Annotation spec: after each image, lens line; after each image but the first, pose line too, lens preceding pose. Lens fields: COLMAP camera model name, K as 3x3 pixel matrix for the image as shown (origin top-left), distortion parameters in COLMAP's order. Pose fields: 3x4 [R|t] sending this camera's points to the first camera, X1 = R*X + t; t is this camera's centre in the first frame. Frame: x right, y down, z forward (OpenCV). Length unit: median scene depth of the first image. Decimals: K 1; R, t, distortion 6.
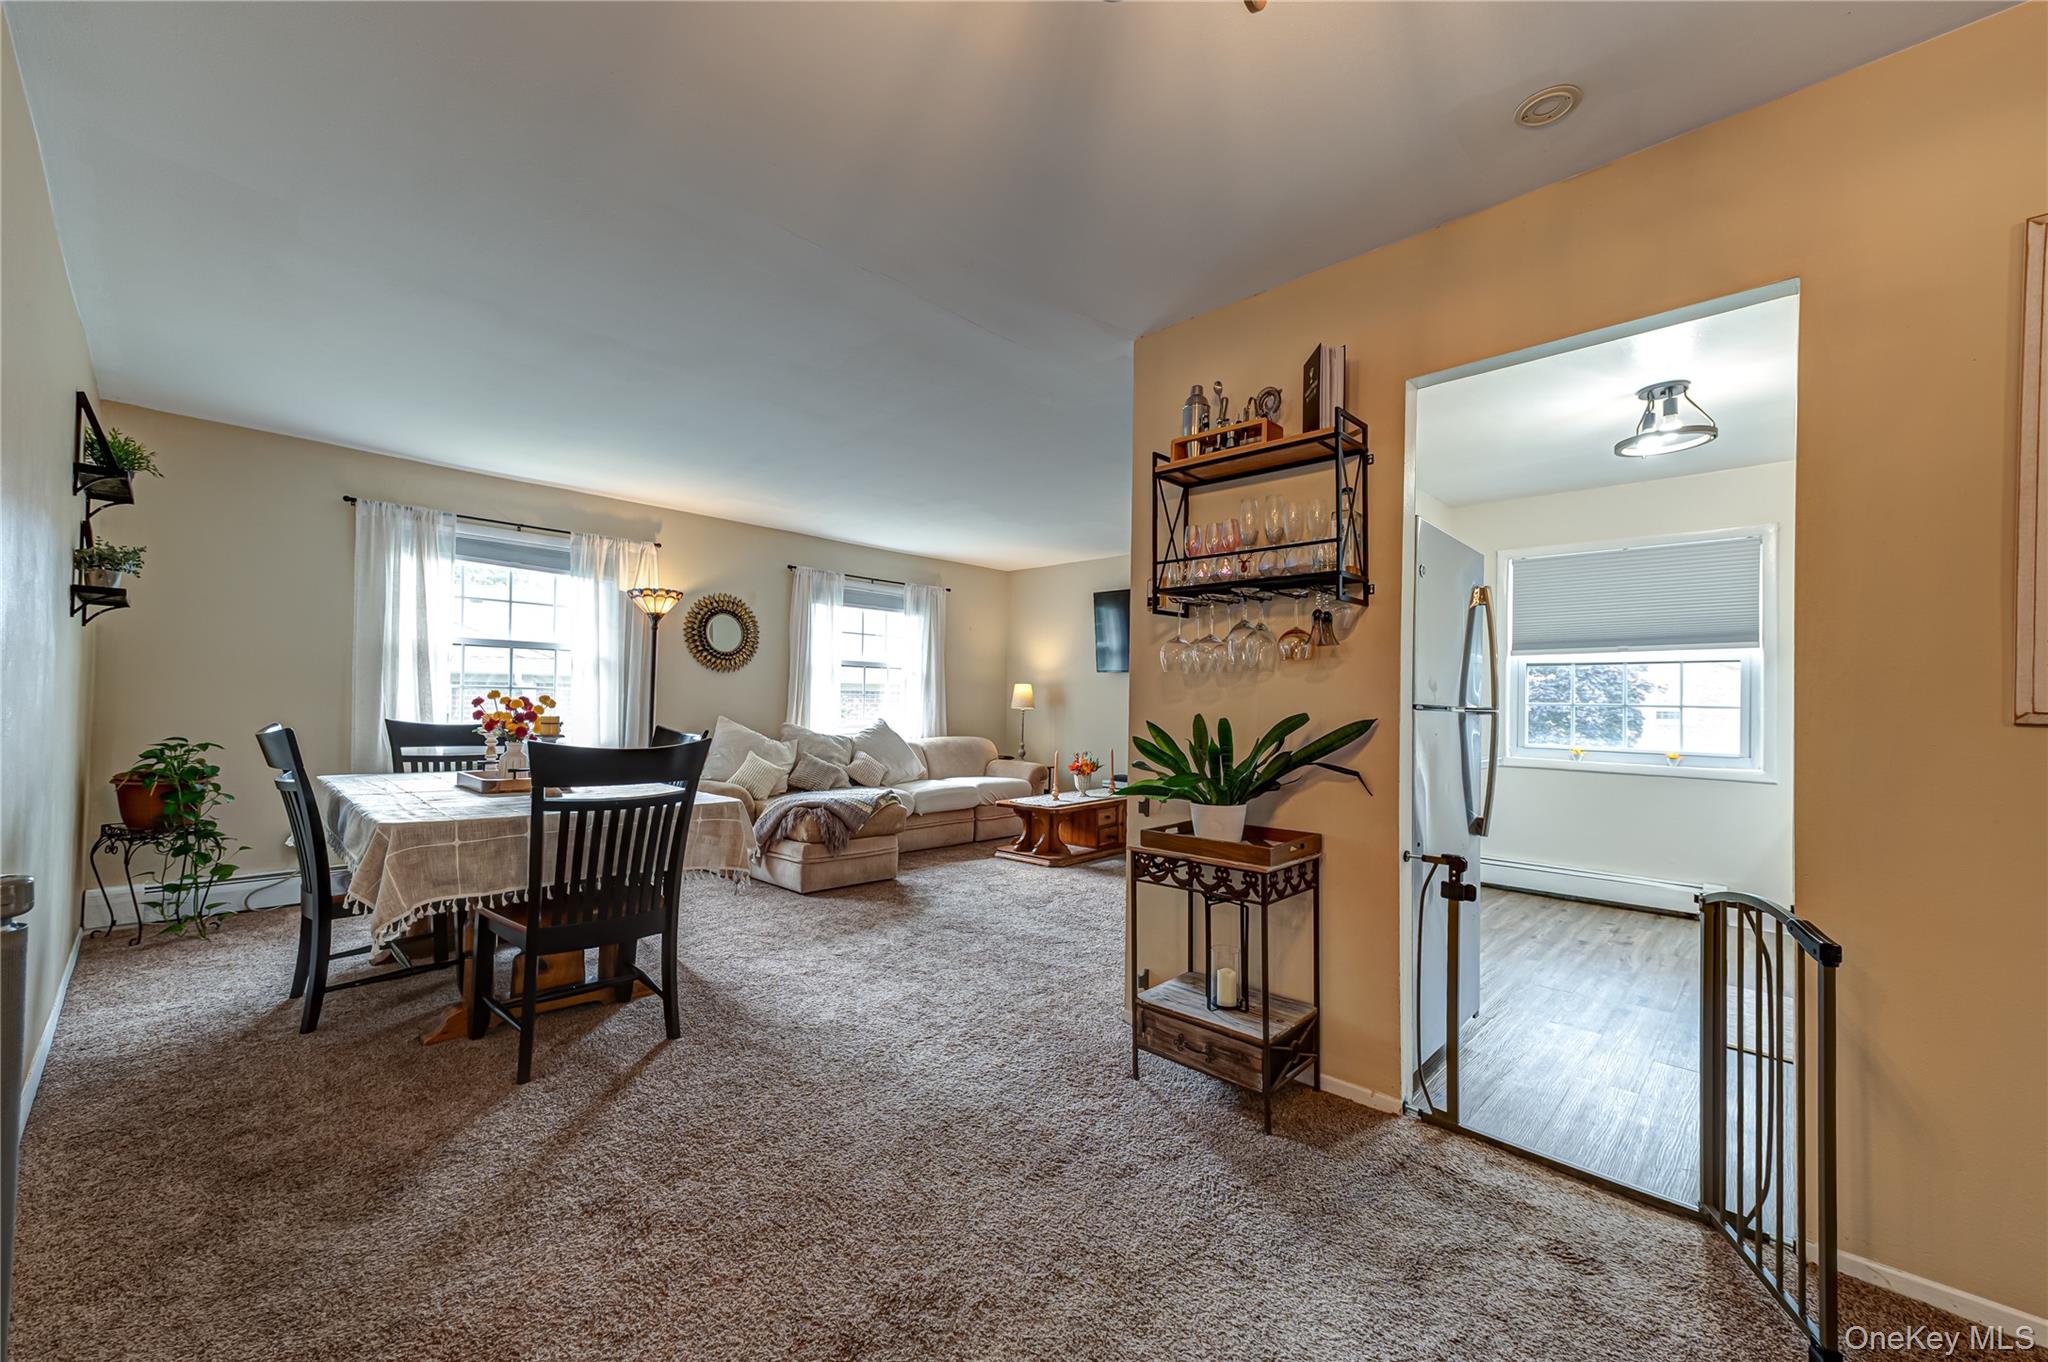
lens RADIAL K [[799.8, 0, 1018.9], [0, 799.8, 692.3], [0, 0, 1]] dist [0.016139, -0.000662]
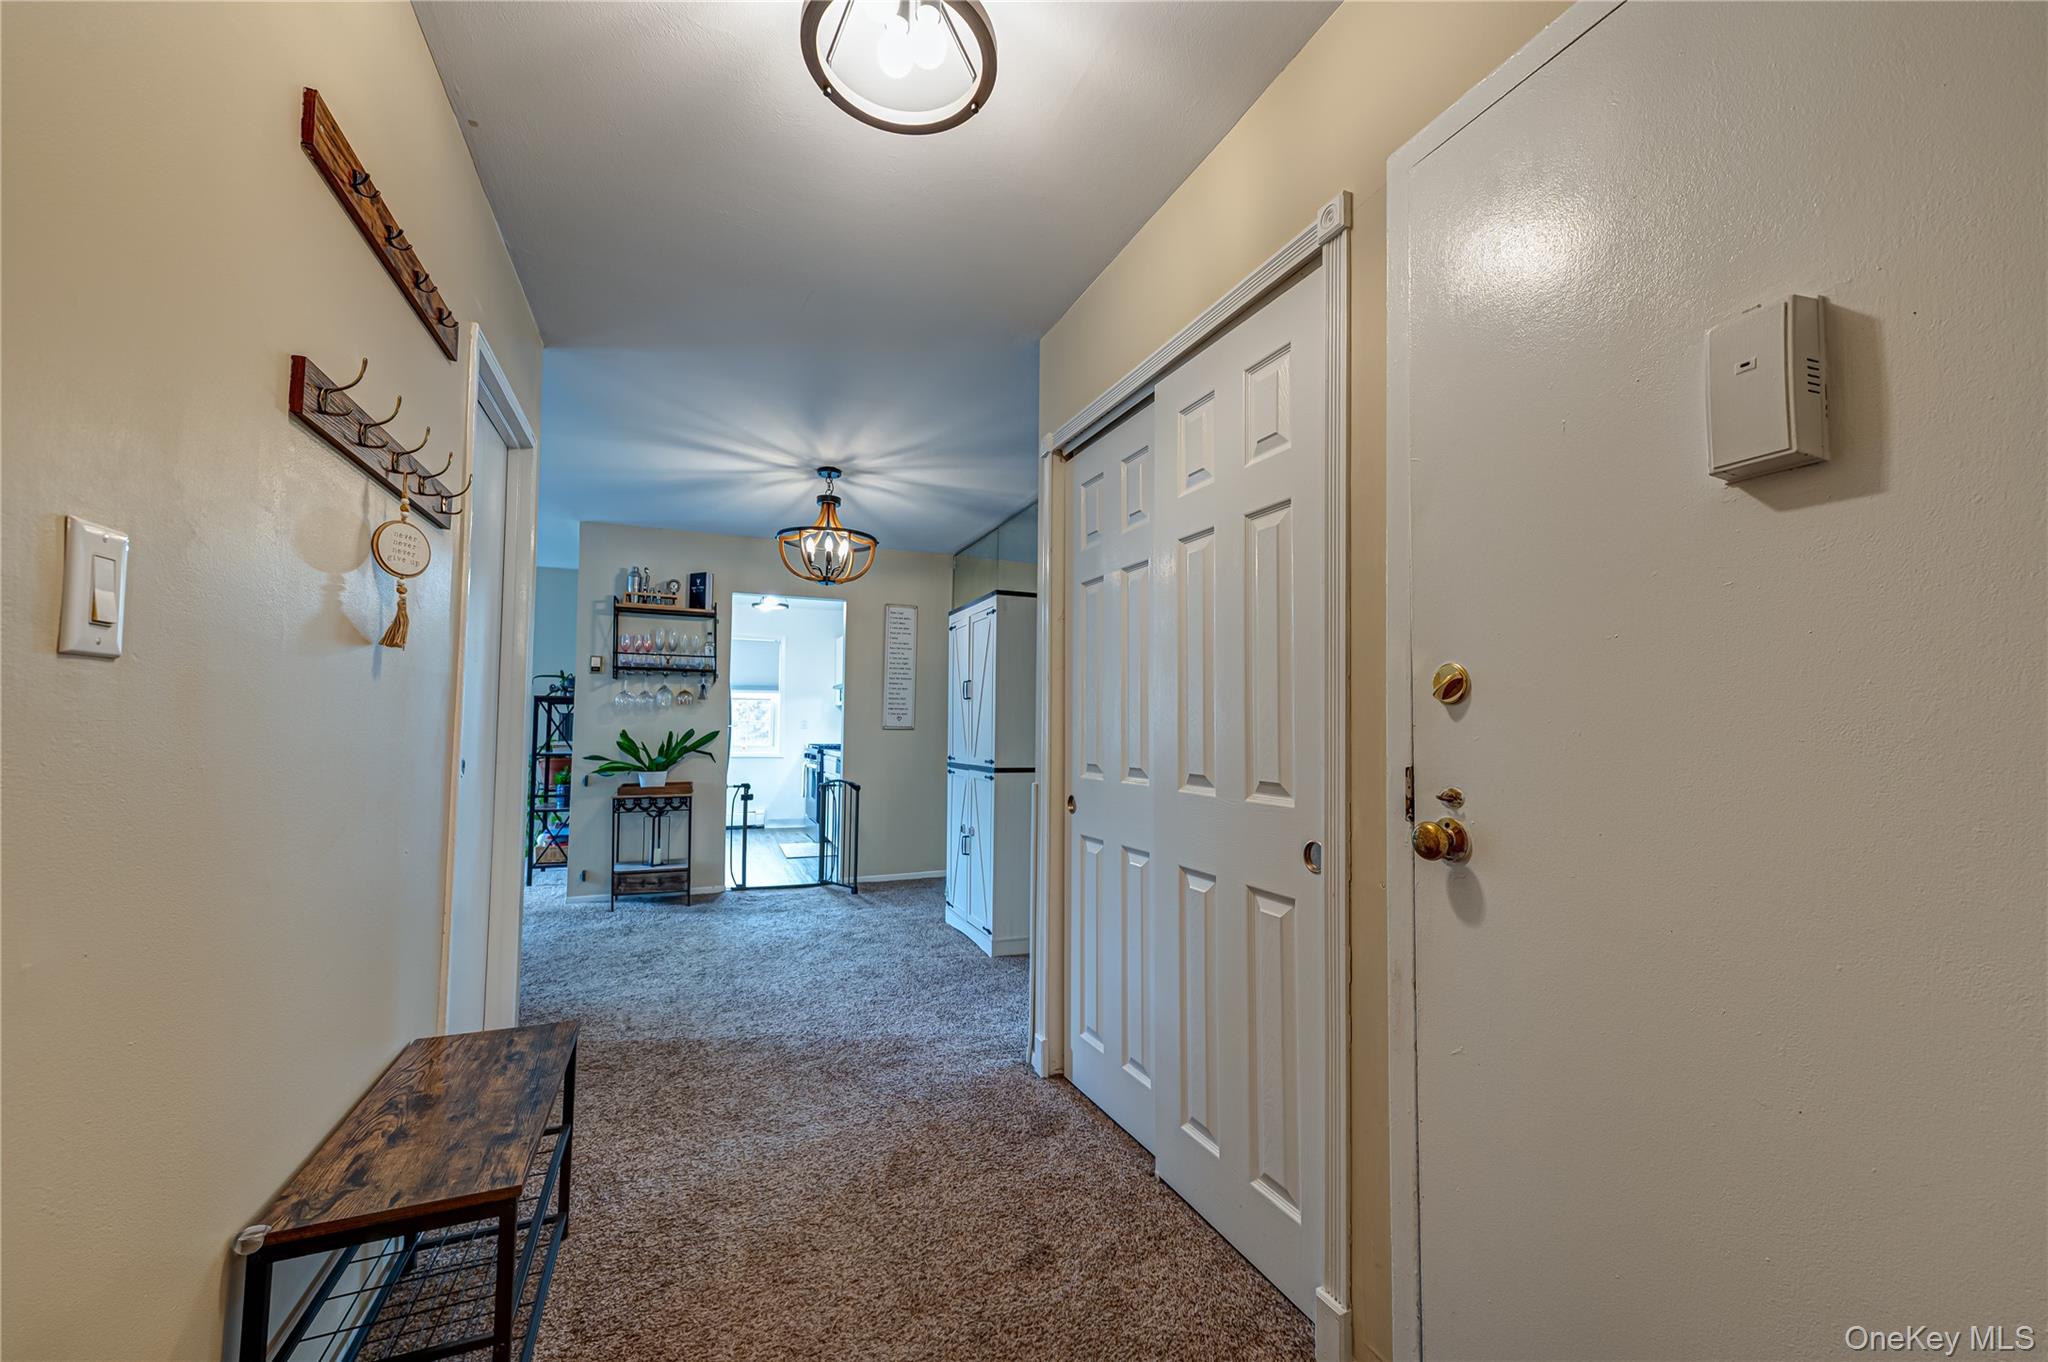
lens RADIAL K [[799.8, 0, 1018.9], [0, 799.8, 692.3], [0, 0, 1]] dist [0.016139, -0.000662]
pose [[0.409354, 0.027465, 0.911962, -1.272498], [-0.015847, 0.999610, -0.022991, -0.037262], [-0.912238, -0.005040, 0.409629, -0.739958]]
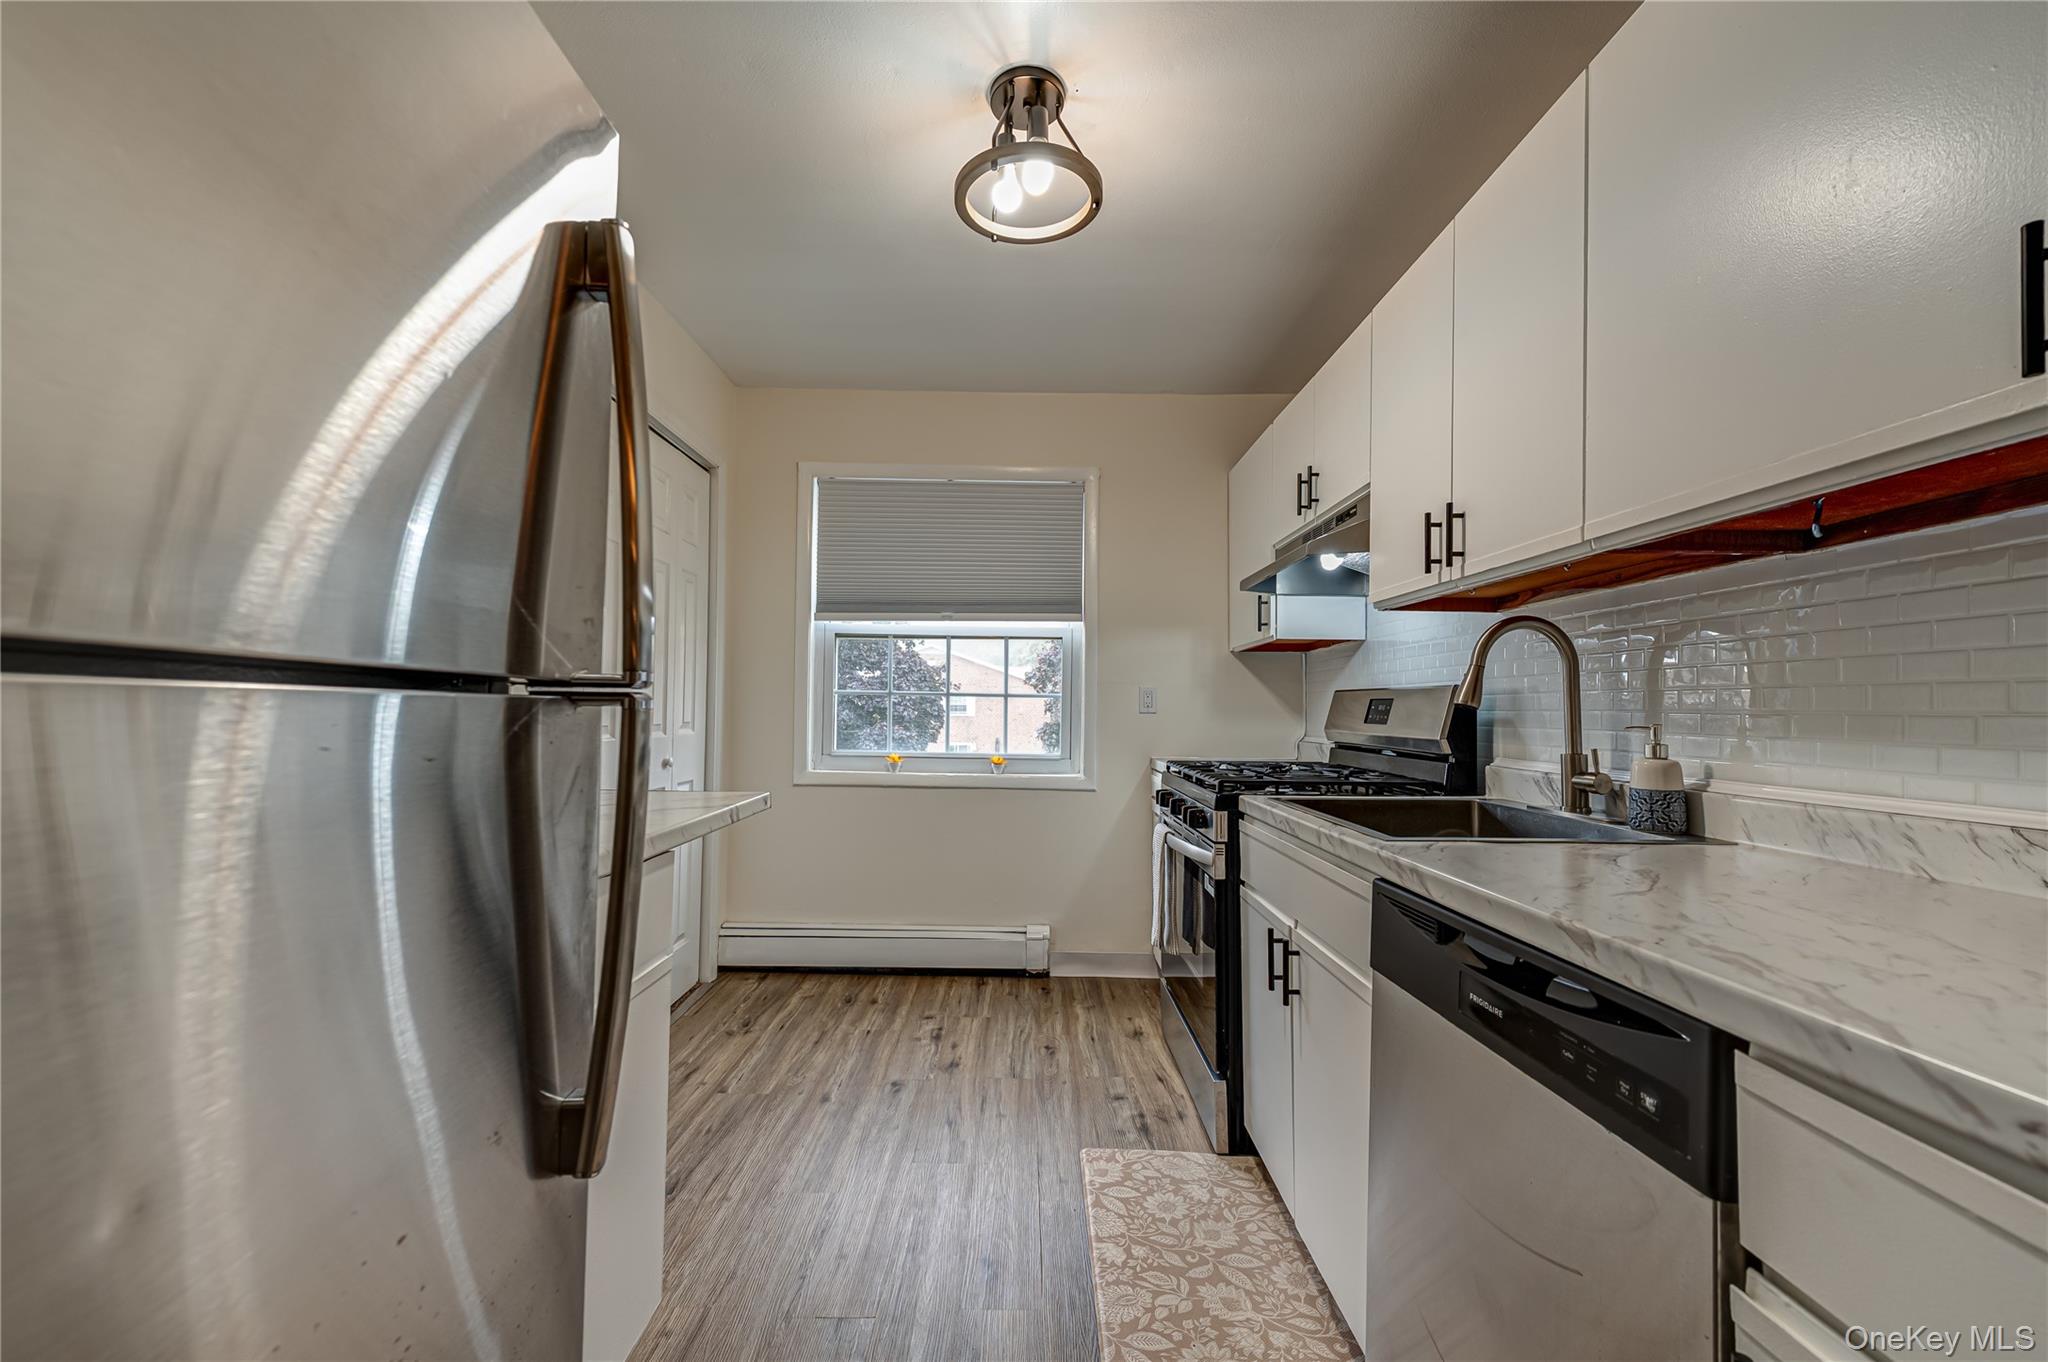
lens RADIAL K [[799.8, 0, 1018.9], [0, 799.8, 692.3], [0, 0, 1]] dist [0.016139, -0.000662]
pose [[0.727151, 0.005631, 0.686455, 0.566172], [-0.009071, 0.999958, 0.001407, 0.024733], [-0.686418, -0.007250, 0.727171, 0.810023]]
